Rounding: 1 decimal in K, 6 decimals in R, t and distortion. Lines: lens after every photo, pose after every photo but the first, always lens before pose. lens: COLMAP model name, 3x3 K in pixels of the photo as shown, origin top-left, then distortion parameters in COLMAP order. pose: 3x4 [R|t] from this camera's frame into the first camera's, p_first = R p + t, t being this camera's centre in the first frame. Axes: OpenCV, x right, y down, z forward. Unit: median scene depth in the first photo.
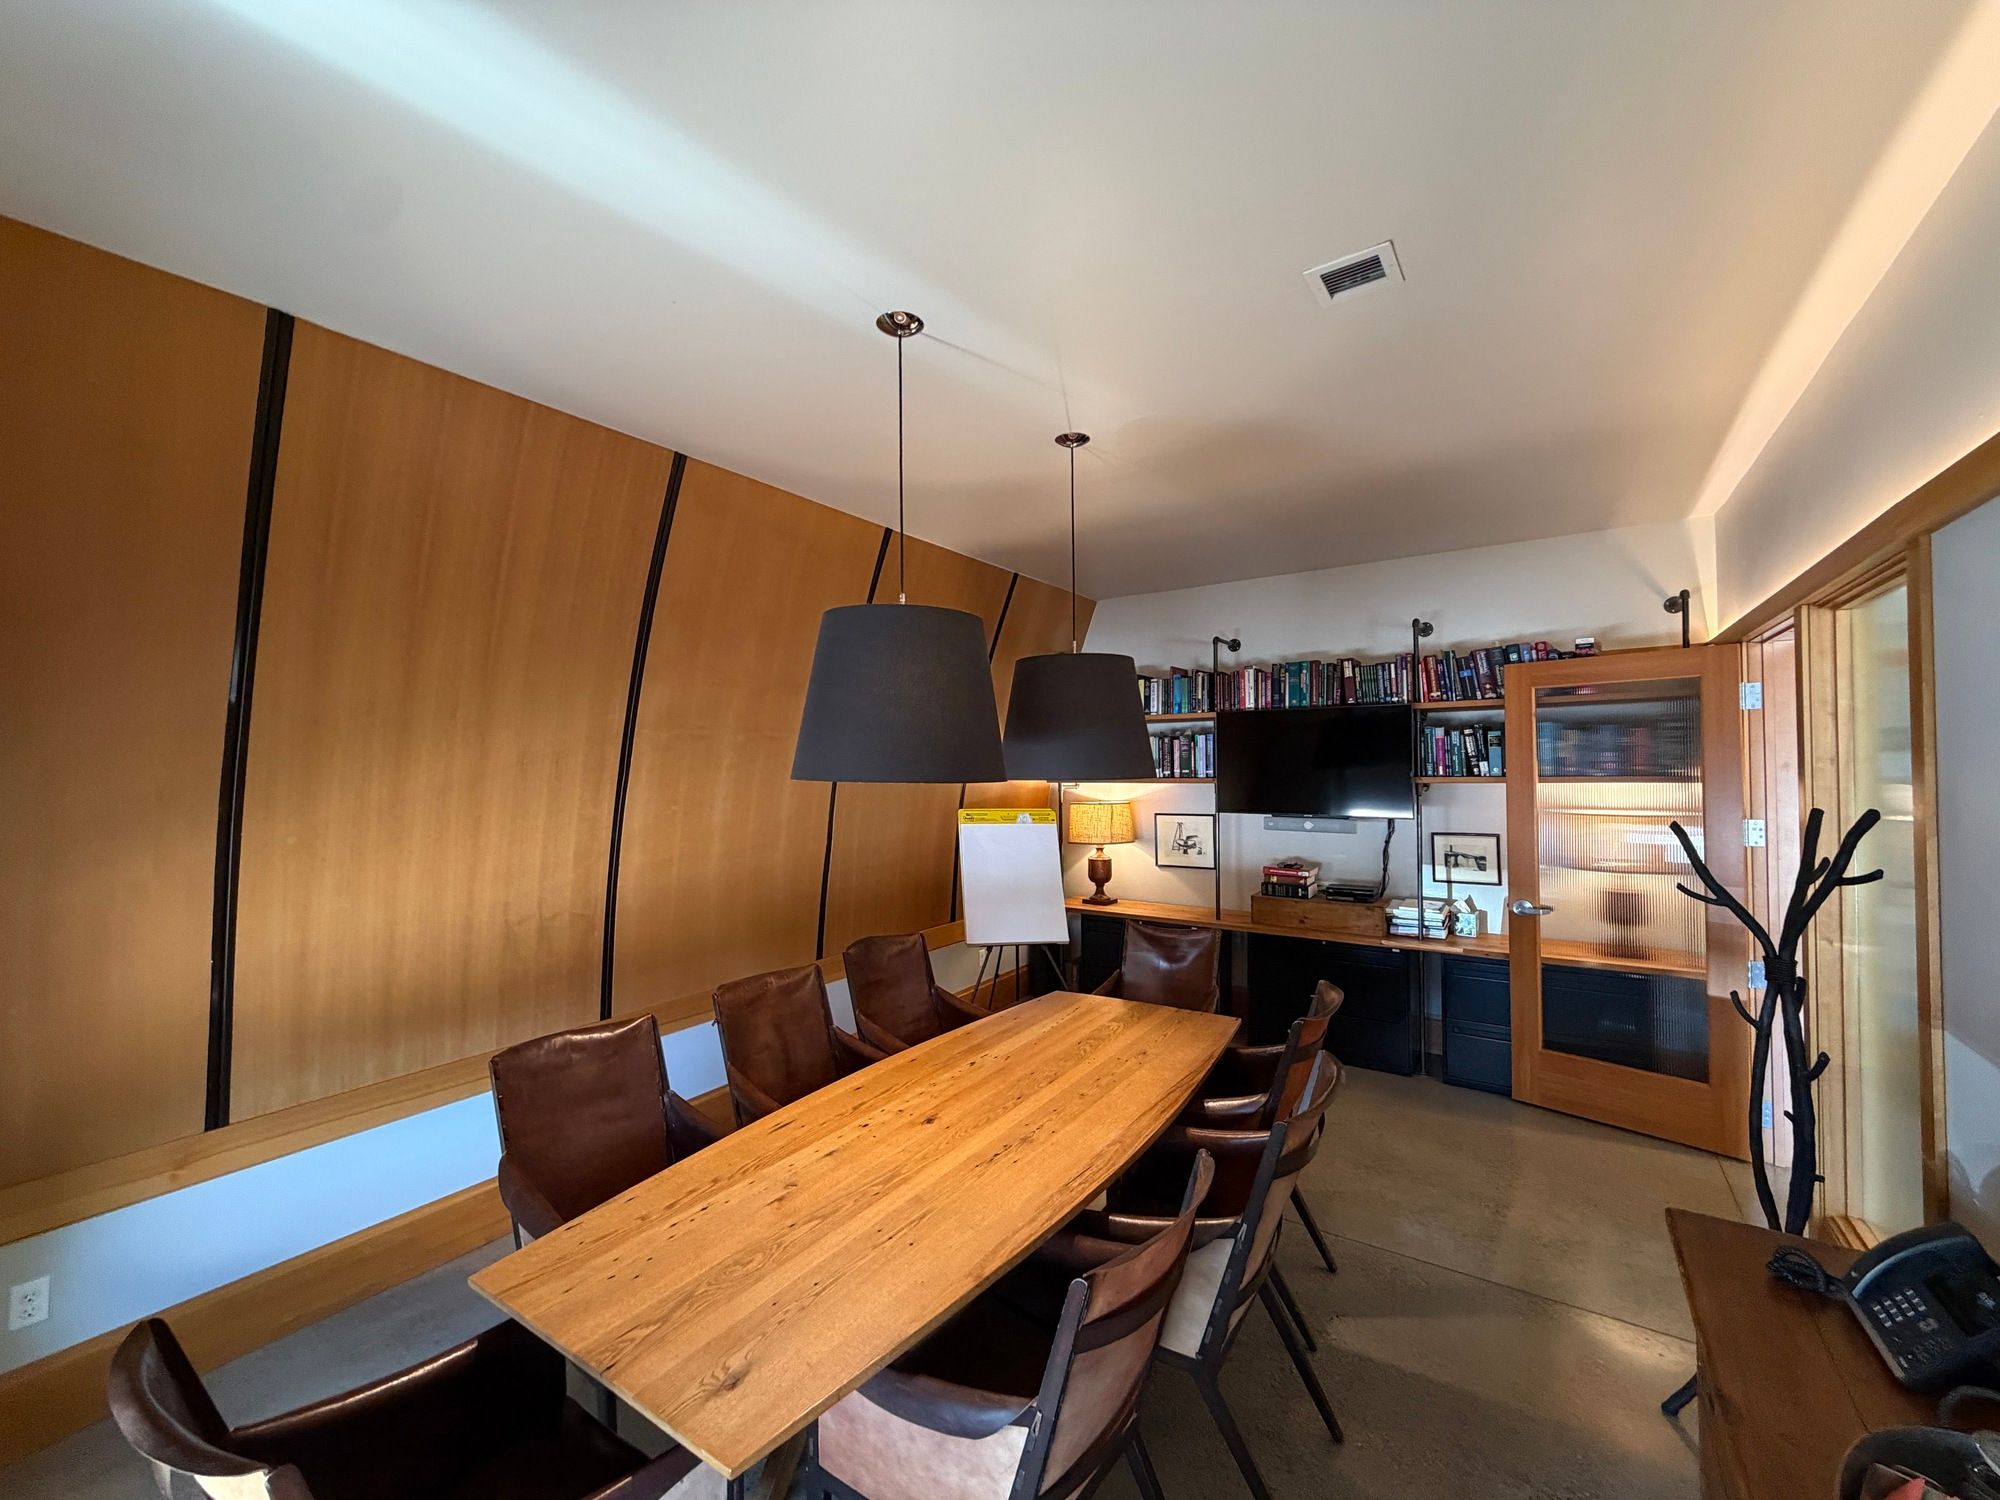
lens RADIAL K [[797.7, 0, 991.7], [0, 797.7, 754.2], [0, 0, 1]] dist [-0.000314, -0.000063]
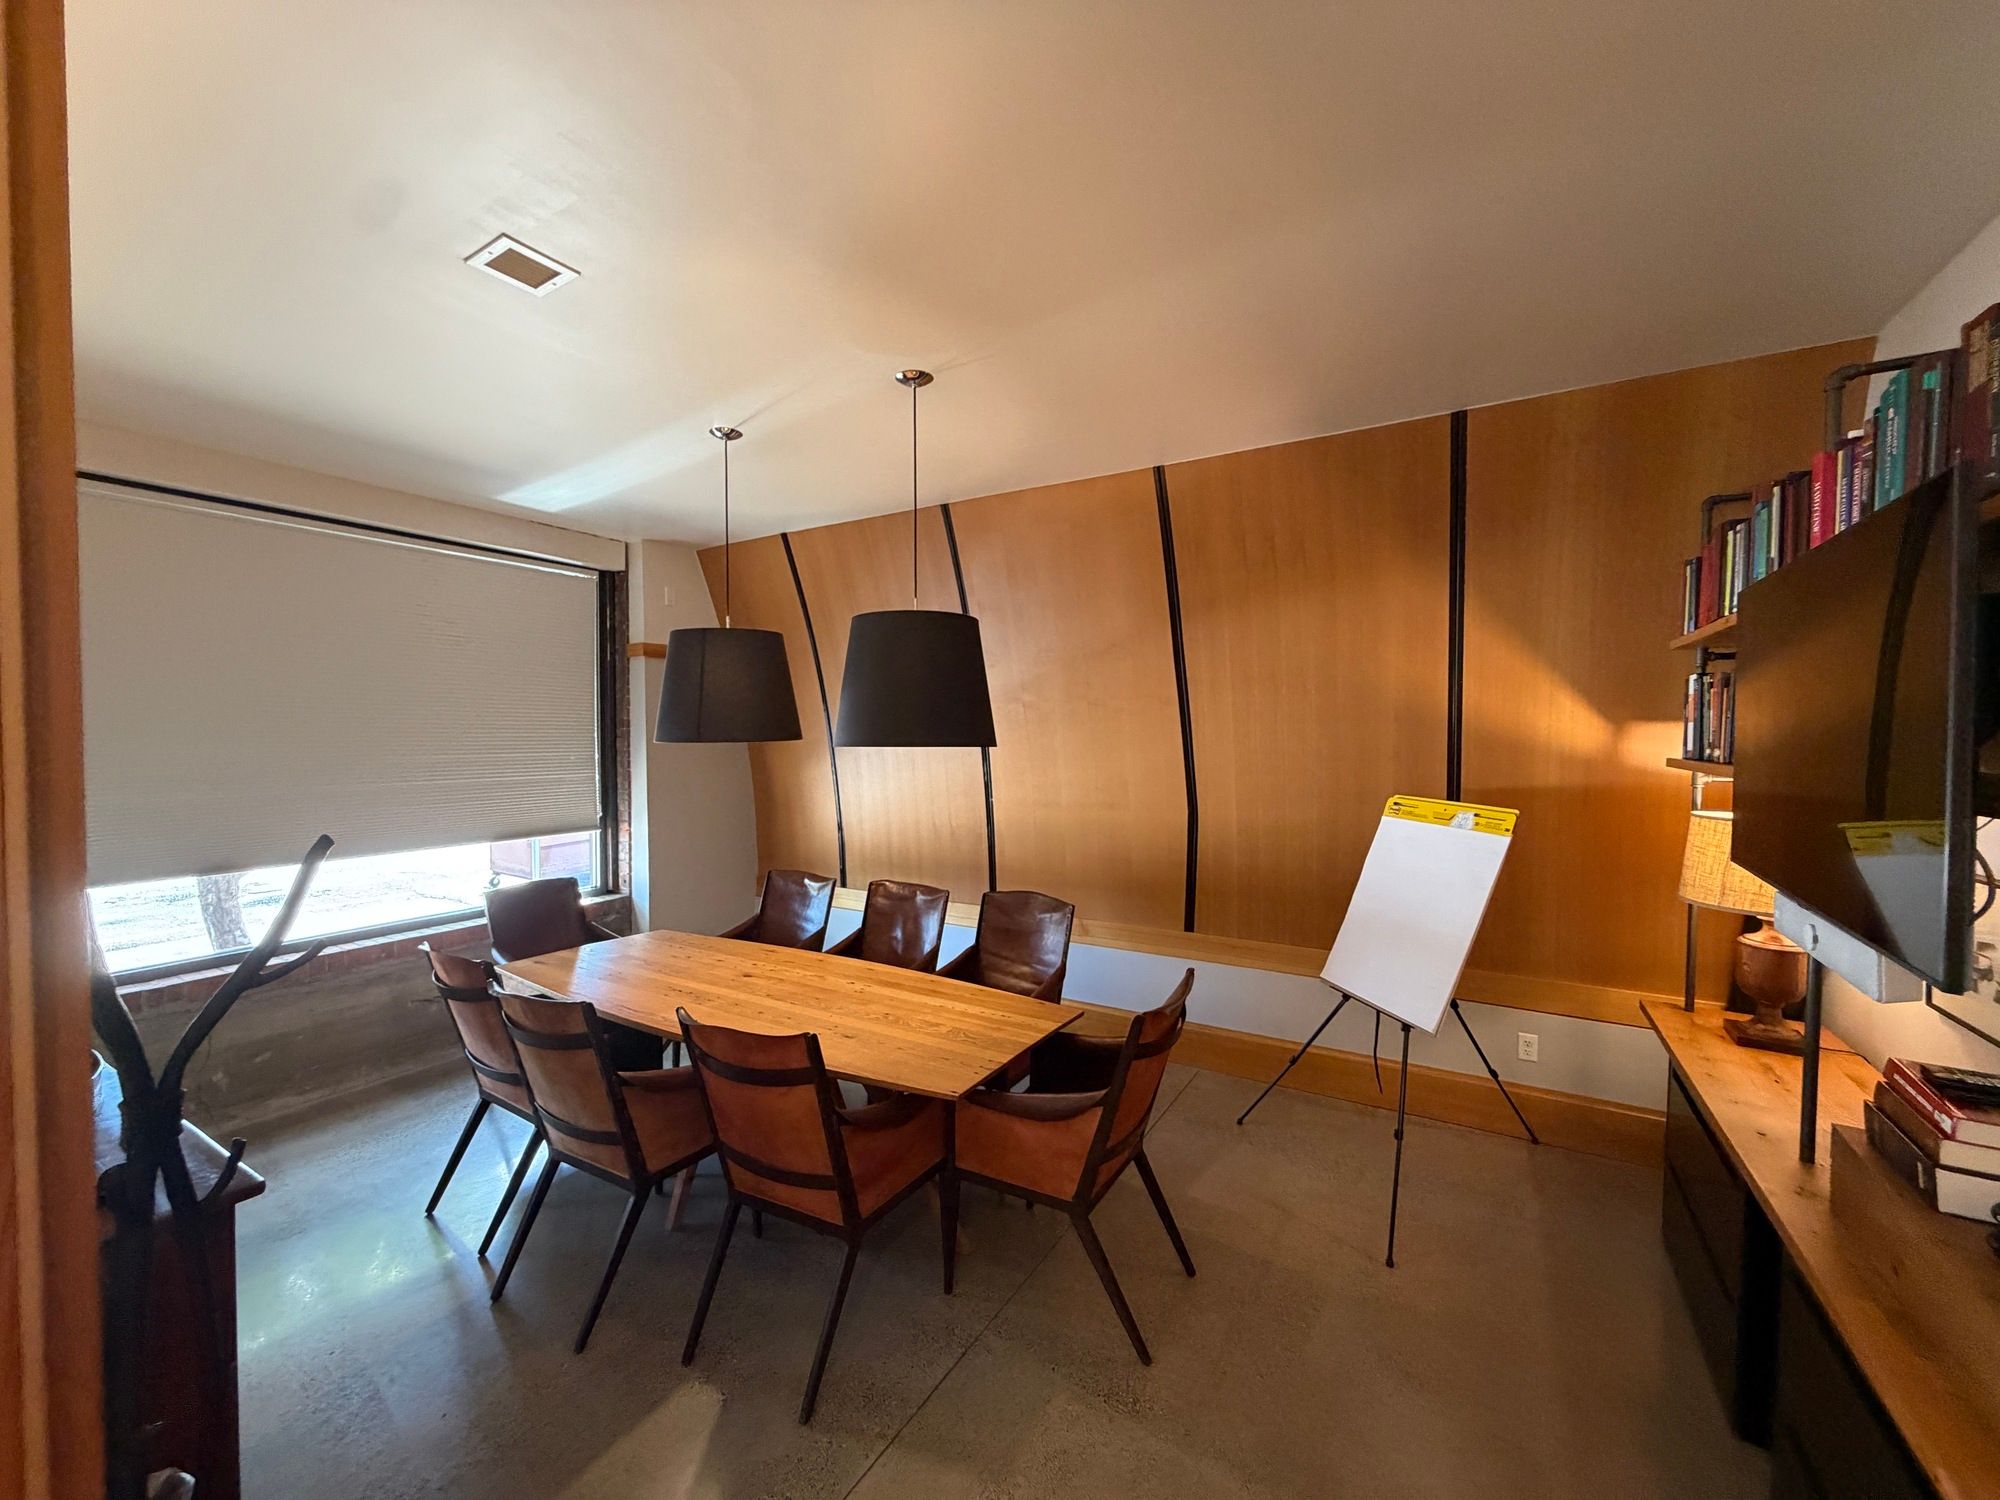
lens RADIAL K [[797.7, 0, 991.7], [0, 797.7, 754.2], [0, 0, 1]] dist [-0.000314, -0.000063]
pose [[0.052928, 0.034913, -0.997988, 1.064870], [0.013338, 0.999275, 0.035666, 0.008833], [0.998509, -0.015199, 0.052424, 1.060287]]
